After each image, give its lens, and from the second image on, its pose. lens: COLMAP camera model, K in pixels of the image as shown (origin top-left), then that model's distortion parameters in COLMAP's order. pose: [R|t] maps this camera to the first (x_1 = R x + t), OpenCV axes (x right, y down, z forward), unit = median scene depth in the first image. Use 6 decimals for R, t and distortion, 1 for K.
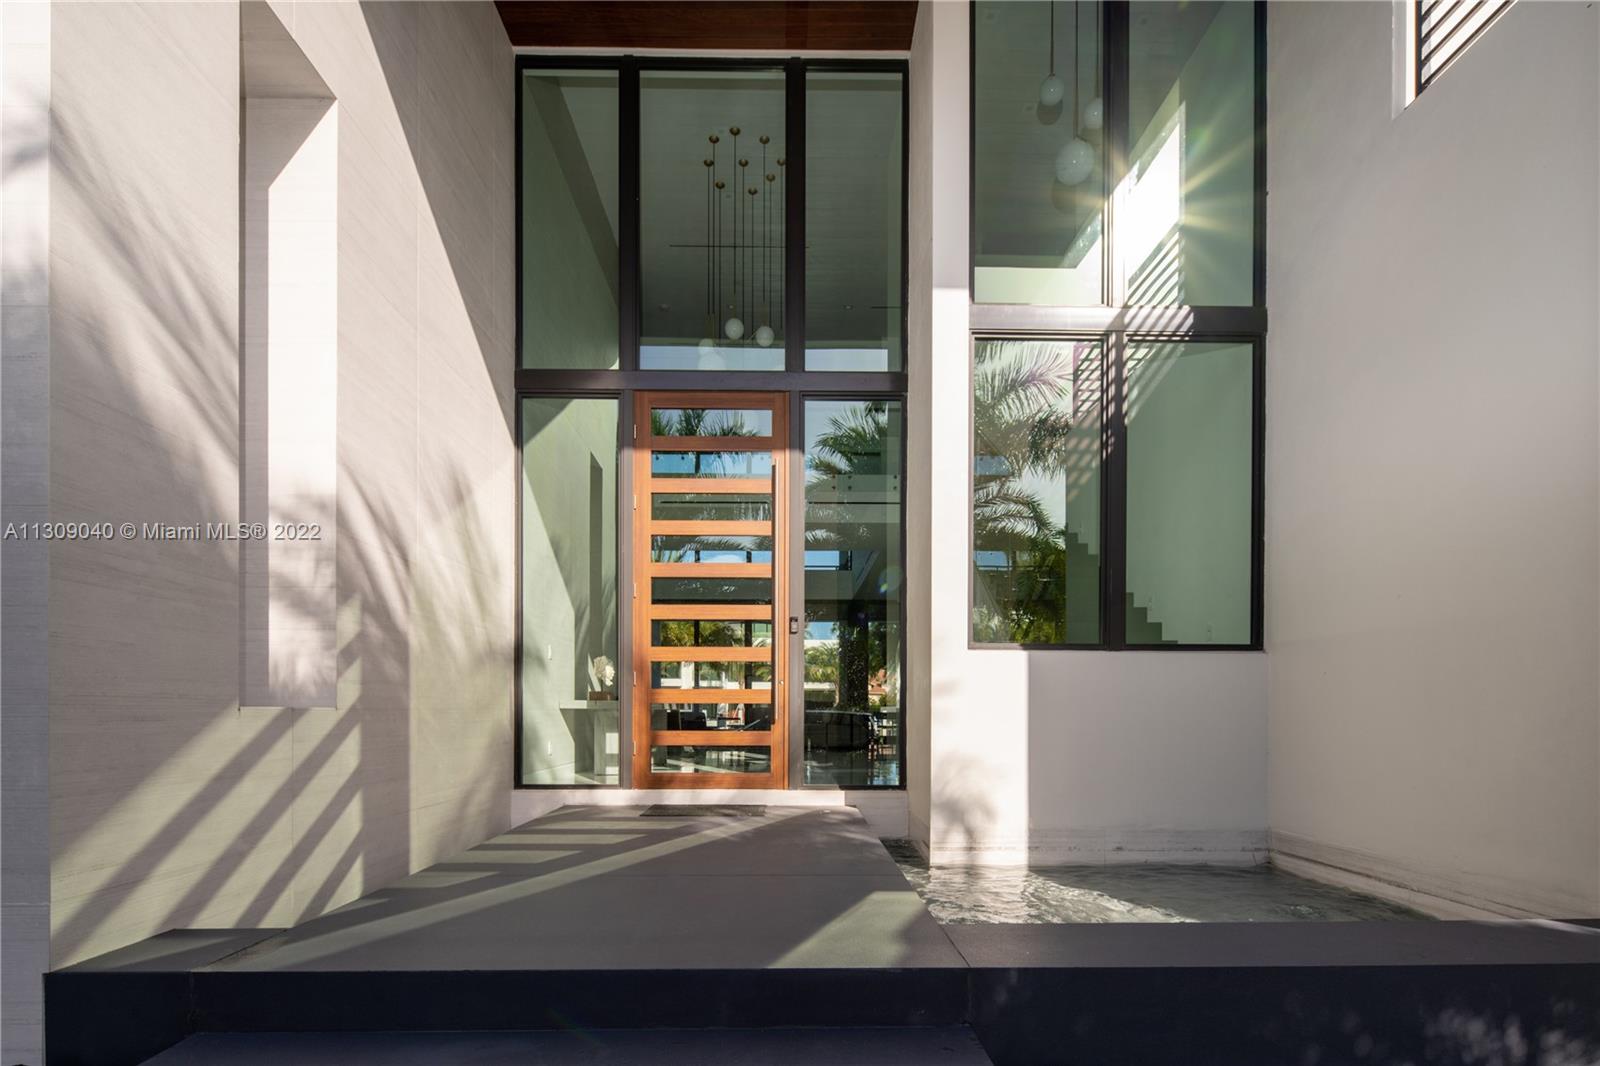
lens RADIAL K [[808.7, 0, 807.2], [0, 808.7, 499.7], [0, 0, 1]] dist [0.004818, -0.002010]
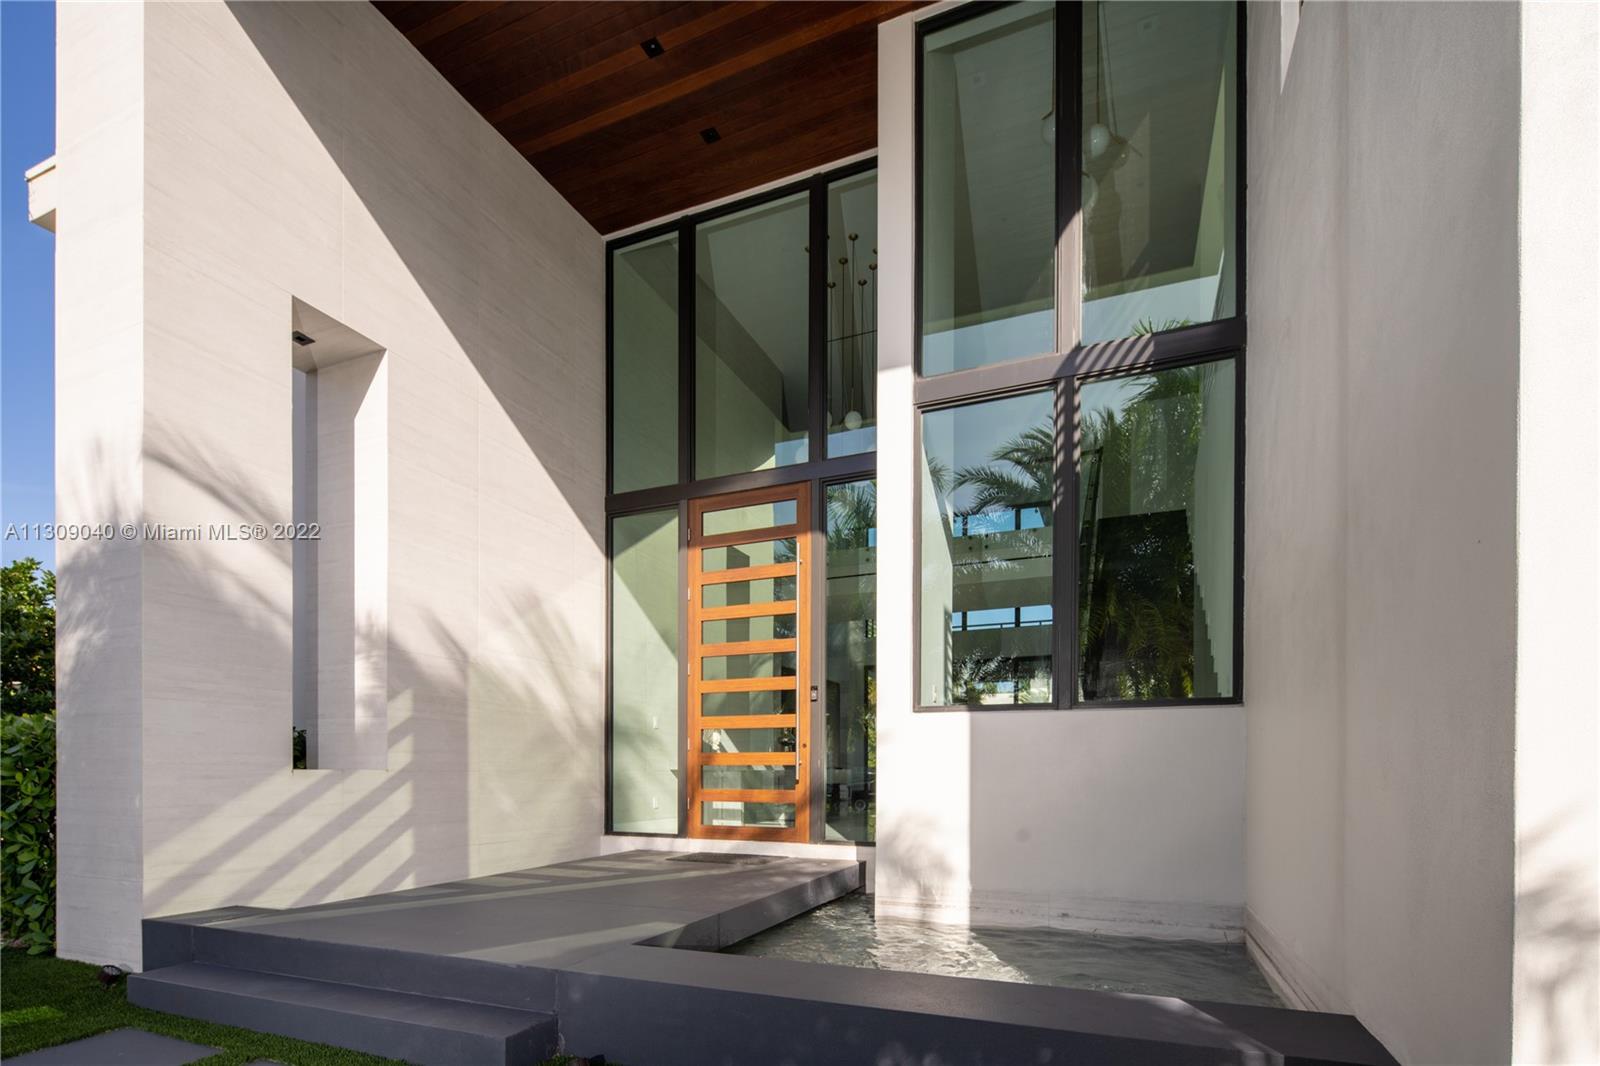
lens RADIAL K [[808.7, 0, 799.7], [0, 808.7, 534.3], [0, 0, 1]] dist [0.004818, -0.002010]
pose [[0.903453, -0.120660, -0.411355, 0.487088], [0.108404, 0.992688, -0.053092, -0.004053], [0.414754, 0.003374, 0.909927, -0.013875]]
